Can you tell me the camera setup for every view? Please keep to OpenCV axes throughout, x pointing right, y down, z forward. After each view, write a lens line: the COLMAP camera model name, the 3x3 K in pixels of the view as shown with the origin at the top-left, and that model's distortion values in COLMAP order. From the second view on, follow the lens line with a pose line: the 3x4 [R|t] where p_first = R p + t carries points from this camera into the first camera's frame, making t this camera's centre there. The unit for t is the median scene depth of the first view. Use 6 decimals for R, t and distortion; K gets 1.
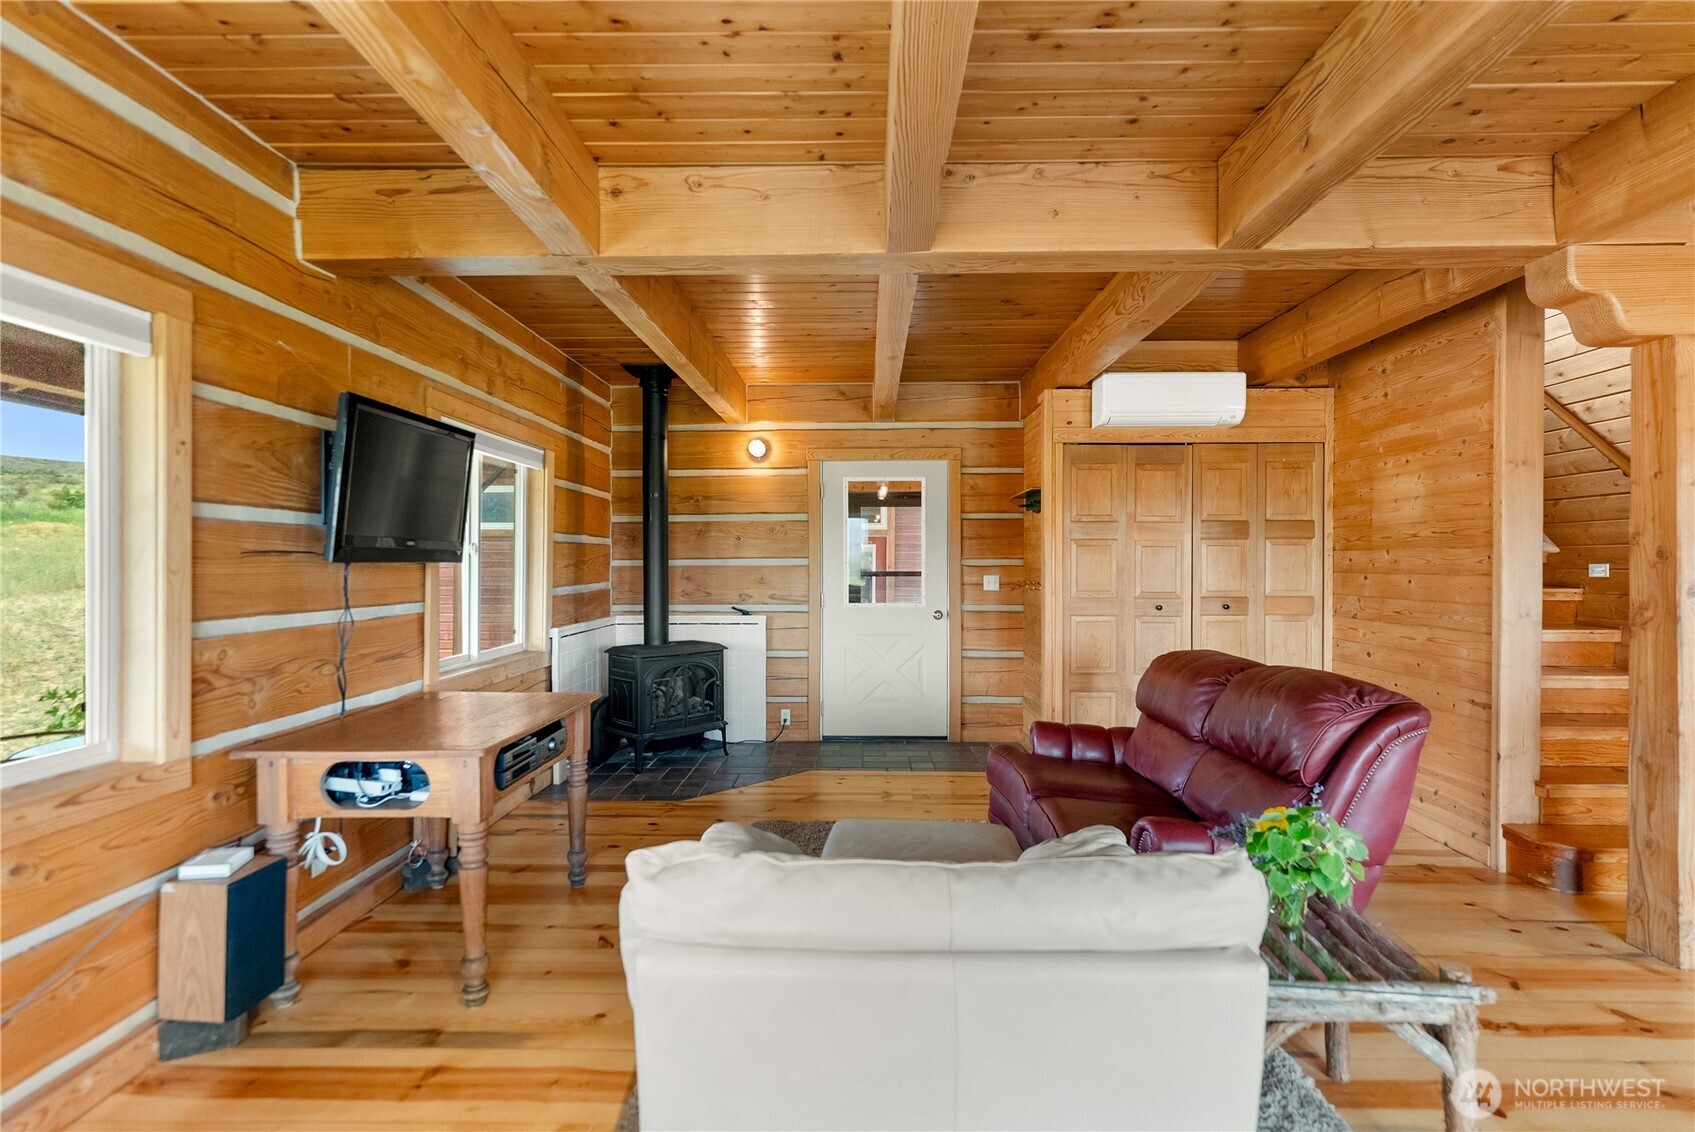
lens RADIAL K [[813.1, 0, 847.5], [0, 813.1, 566.0], [0, 0, 1]] dist [0.000148, -0.000082]
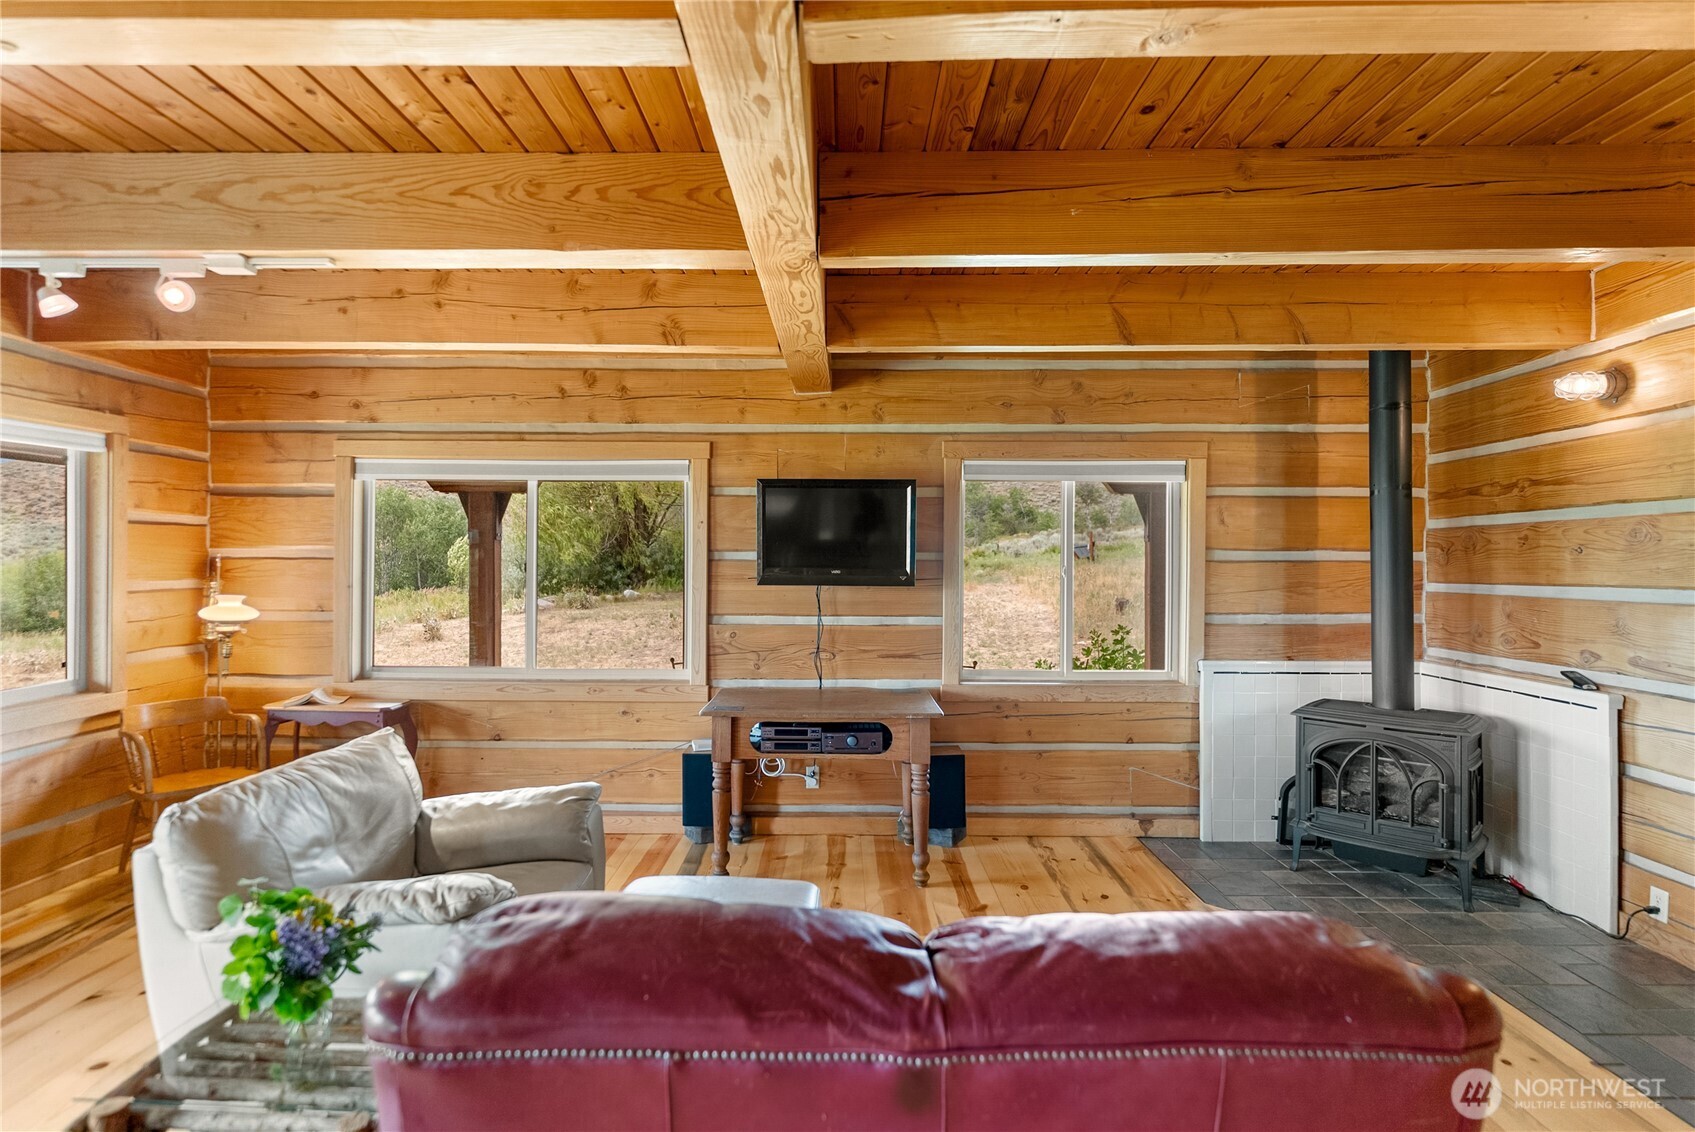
lens RADIAL K [[863.9, 0, 829.8], [0, 863.9, 553.6], [0, 0, 1]] dist [0.002505, 0.000104]
pose [[0.008907, -0.006757, -0.999937, 0.513475], [-0.007577, 0.999948, -0.006825, -0.026721], [0.999932, 0.007638, 0.008856, 0.537966]]
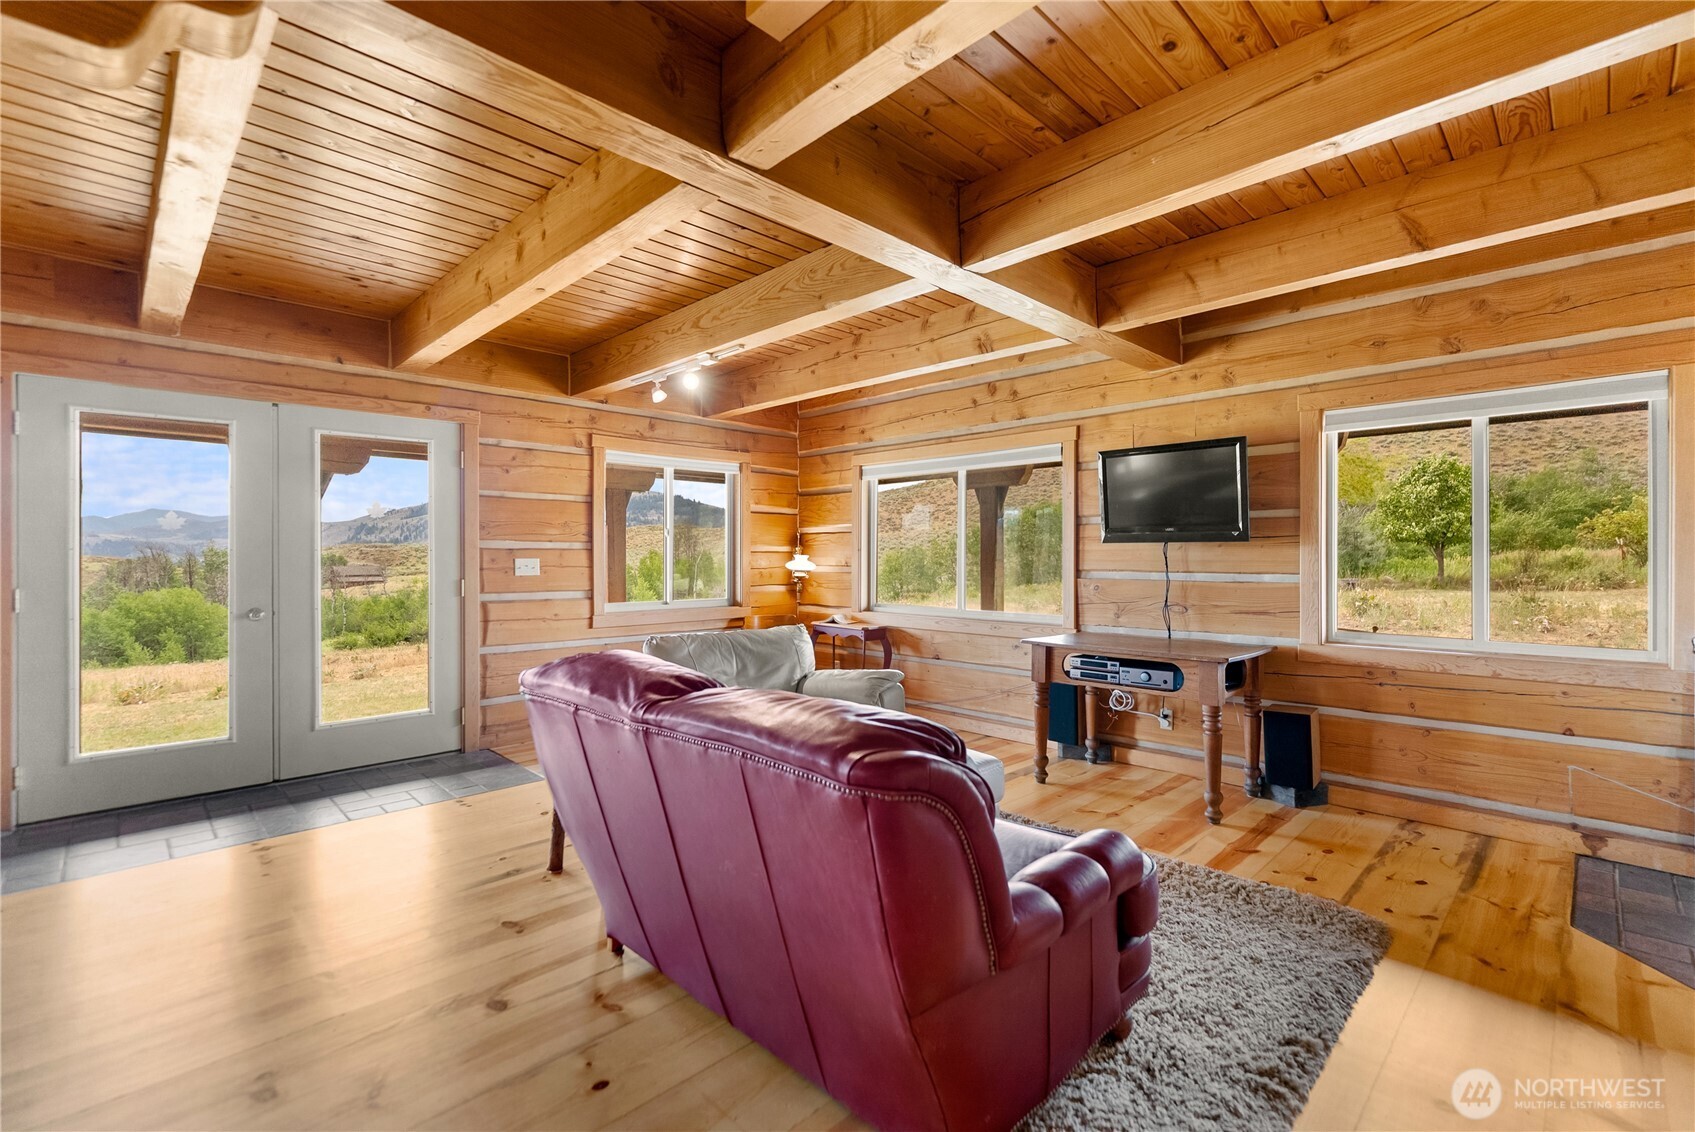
lens RADIAL K [[744.1, 0, 843.6], [0, 744.1, 555.3], [0, 0, 1]] dist [0.001325, 0.000061]
pose [[-0.695214, -0.004567, -0.718789, 0.482646], [-0.004521, 0.999988, -0.001982, 0.014209], [0.718789, 0.001872, -0.695226, 0.840523]]
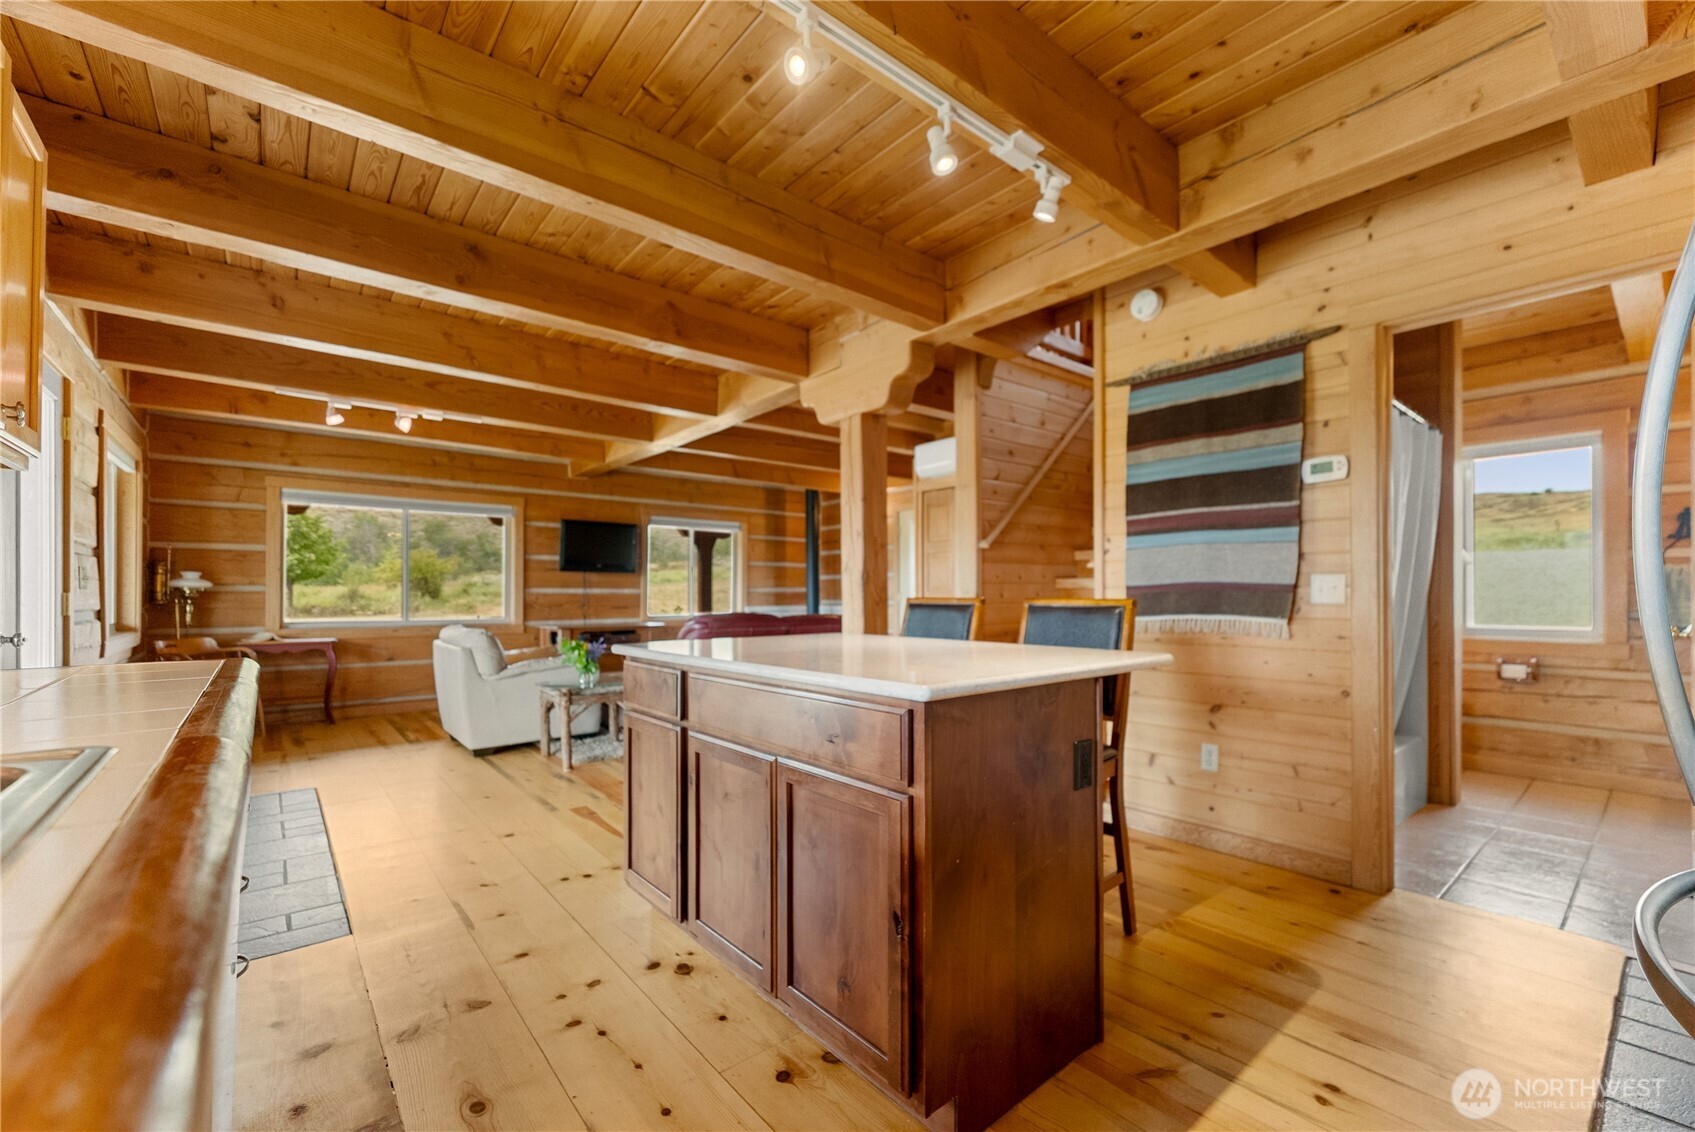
lens RADIAL K [[701.1, 0, 854.0], [0, 701.1, 591.6], [0, 0, 1]] dist [0.002955, 0.000155]
pose [[0.660894, -0.006037, -0.750455, 1.066363], [-0.000994, 0.999960, -0.008919, 0.046833], [0.750479, 0.006641, 0.660861, 0.017094]]
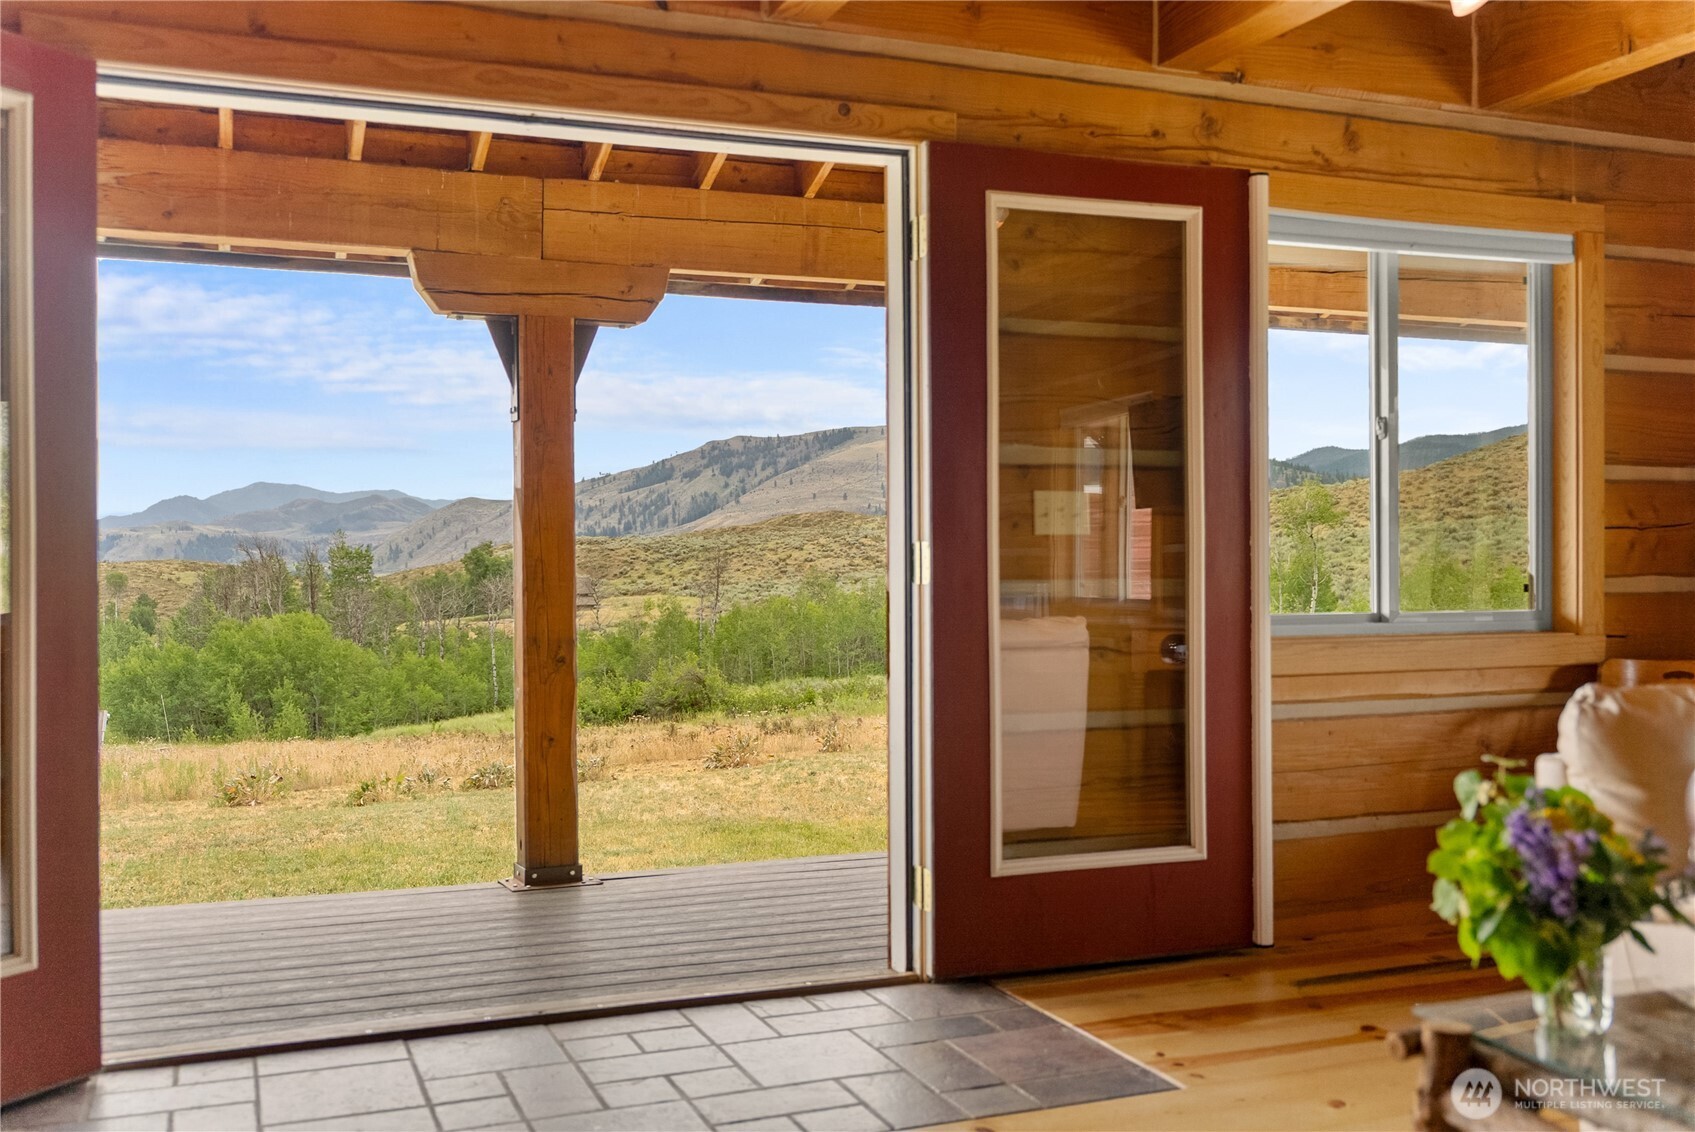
lens RADIAL K [[1585.1, 0, 847.5], [0, 1585.1, 566.0], [0, 0, 1]] dist [0.000720, 0.013392]
pose [[-0.917705, -0.000435, -0.397263, 0.487702], [-0.002469, 0.999986, 0.004611, 0.051664], [0.397256, 0.005212, -0.917693, 0.573616]]
